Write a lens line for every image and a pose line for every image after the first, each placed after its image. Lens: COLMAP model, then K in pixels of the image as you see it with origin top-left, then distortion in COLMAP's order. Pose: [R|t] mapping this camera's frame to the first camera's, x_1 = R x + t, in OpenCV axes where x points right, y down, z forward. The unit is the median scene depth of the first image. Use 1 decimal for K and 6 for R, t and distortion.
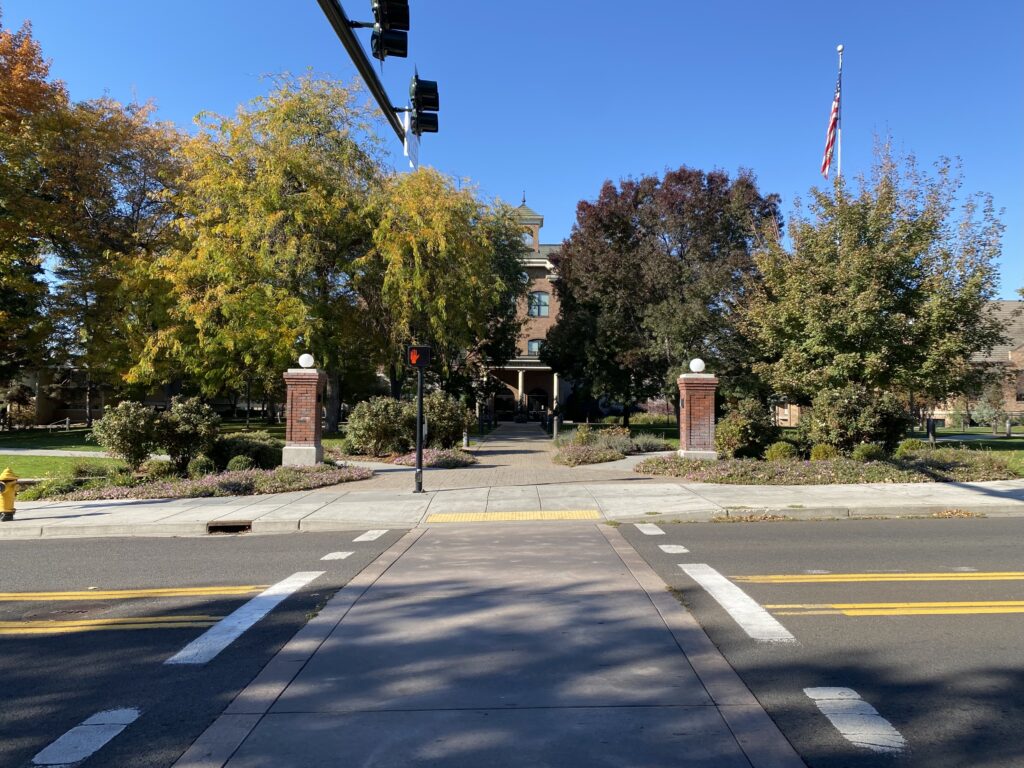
lens RADIAL K [[756.3, 0, 512.0], [0, 756.3, 384.0], [0, 0, 1]] dist [0.025731, -0.002208]
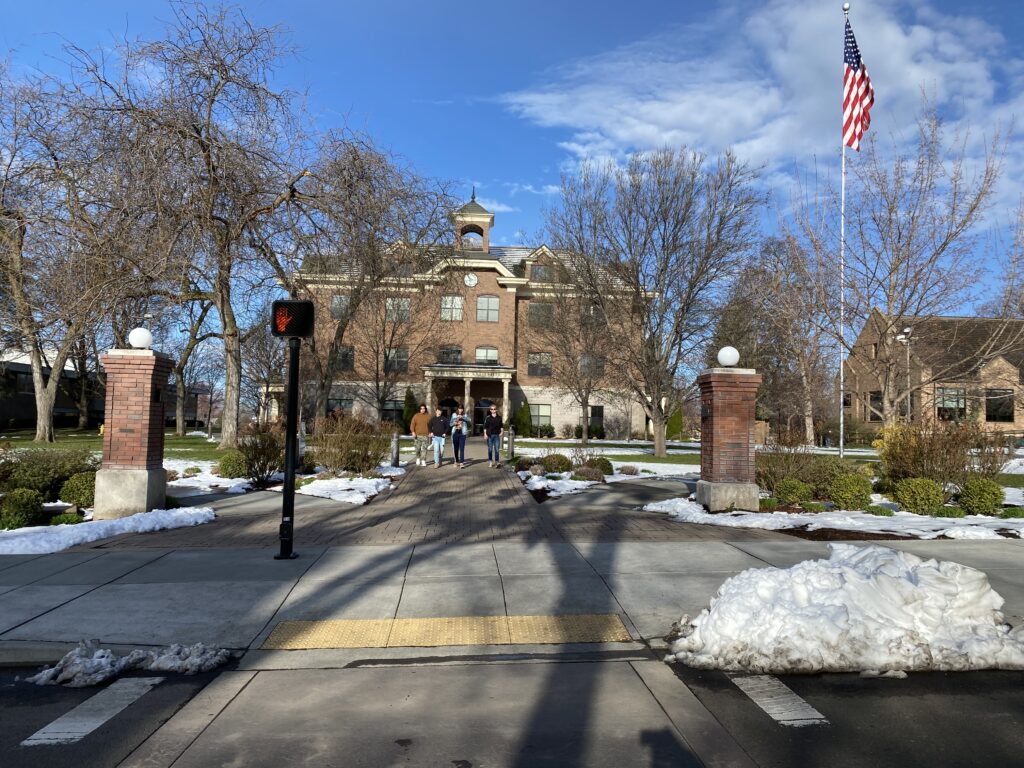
lens RADIAL K [[756.3, 0, 512.0], [0, 756.3, 384.0], [0, 0, 1]] dist [0.025731, -0.002208]
pose [[0.997308, 0.018440, 0.070971, 0.001162], [-0.017096, 0.999664, -0.019501, 0.008733], [-0.071307, 0.018235, 0.997288, 0.171623]]
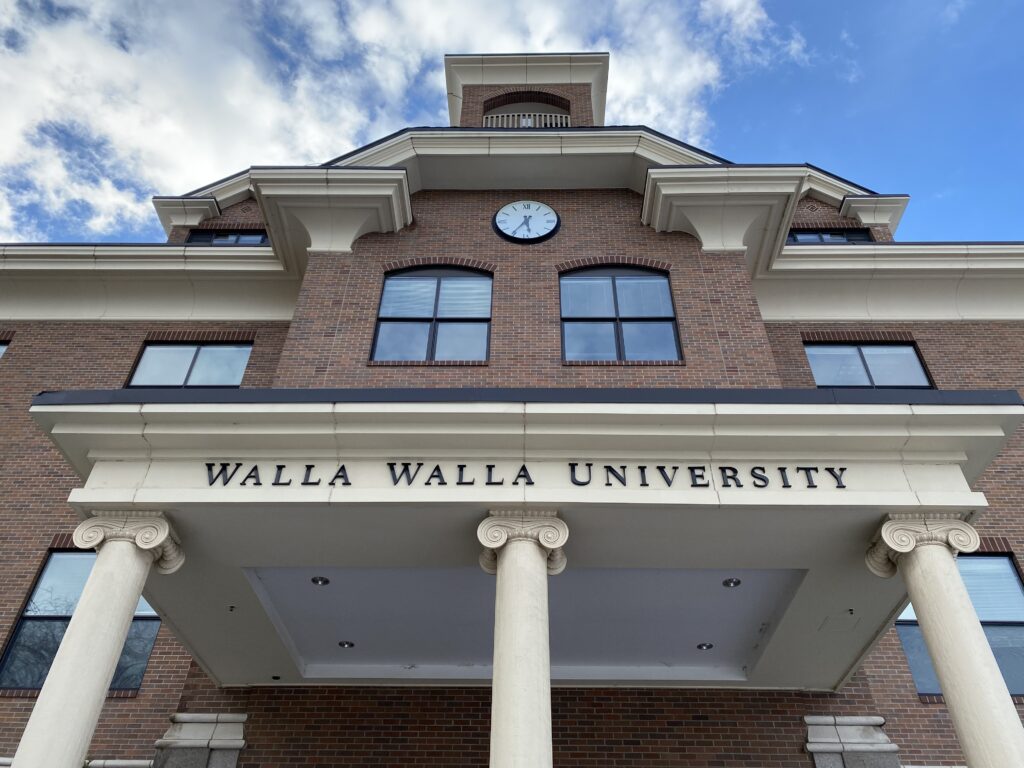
lens RADIAL K [[779.1, 0, 511.1], [0, 779.1, 365.7], [0, 0, 1]] dist [0.129373, -0.231865]
pose [[0.999962, 0.008666, -0.001091, 0.021681], [-0.007349, 0.767300, -0.641246, 0.048593], [-0.004719, 0.641230, 0.767334, 1.797261]]
